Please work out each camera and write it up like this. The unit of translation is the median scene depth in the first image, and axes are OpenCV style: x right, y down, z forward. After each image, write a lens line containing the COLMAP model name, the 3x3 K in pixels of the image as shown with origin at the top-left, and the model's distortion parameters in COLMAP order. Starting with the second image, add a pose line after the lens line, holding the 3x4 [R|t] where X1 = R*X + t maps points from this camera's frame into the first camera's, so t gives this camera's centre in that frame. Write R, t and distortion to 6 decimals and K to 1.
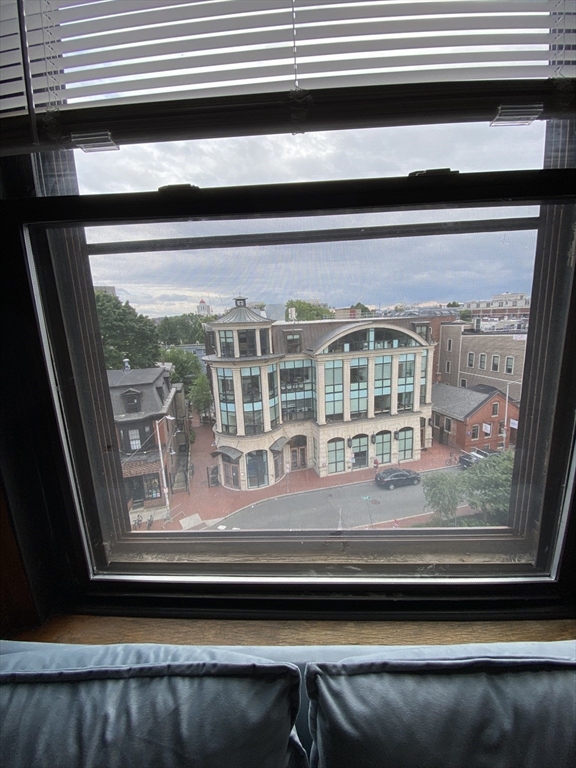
lens RADIAL K [[310.5, 0, 292.4], [0, 310.5, 379.6], [0, 0, 1]] dist [0.012099, -0.016575]
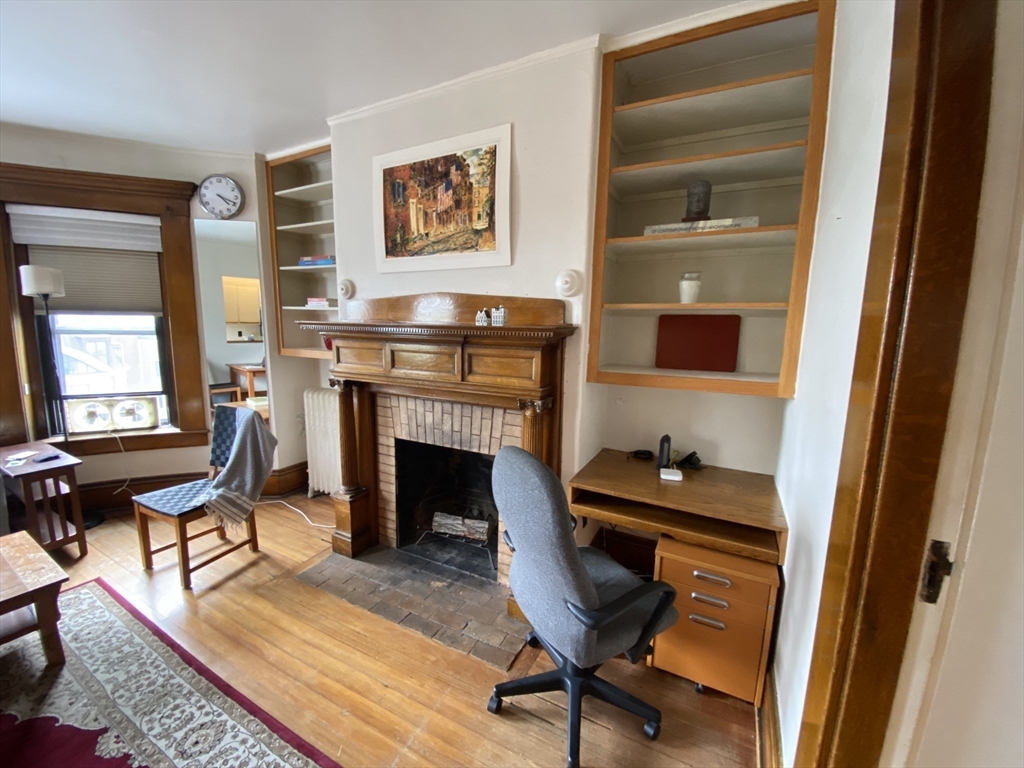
lens RADIAL K [[415.2, 0, 515.8], [0, 415.2, 386.5], [0, 0, 1]] dist [-0.010796, -0.007819]
pose [[0.408432, -0.082458, 0.909057, -0.003943], [0.136219, 0.990265, 0.028622, 0.015490], [-0.902567, 0.112141, 0.415688, -0.133550]]
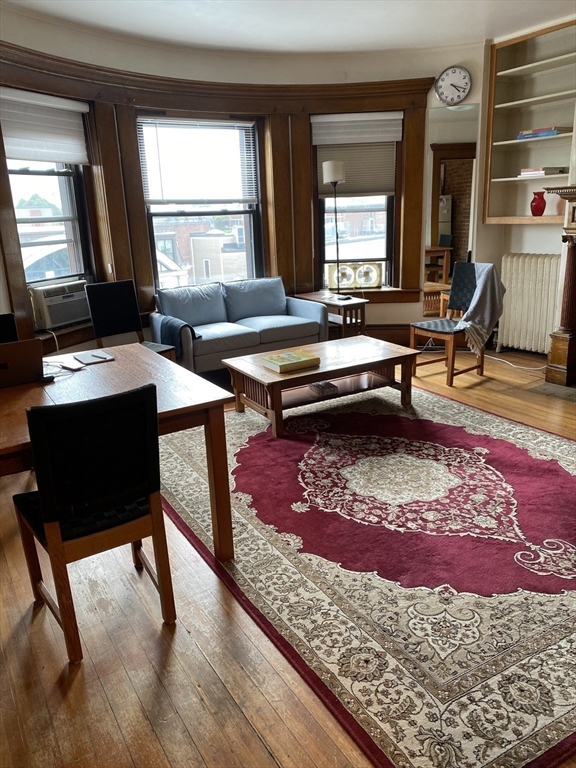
lens RADIAL K [[585.2, 0, 281.7], [0, 585.2, 385.6], [0, 0, 1]] dist [0.006200, -0.004822]
pose [[0.826289, -0.149863, 0.542943, -0.086499], [0.110497, 0.988352, 0.104642, 0.025146], [-0.552301, -0.026472, 0.833224, -0.148189]]
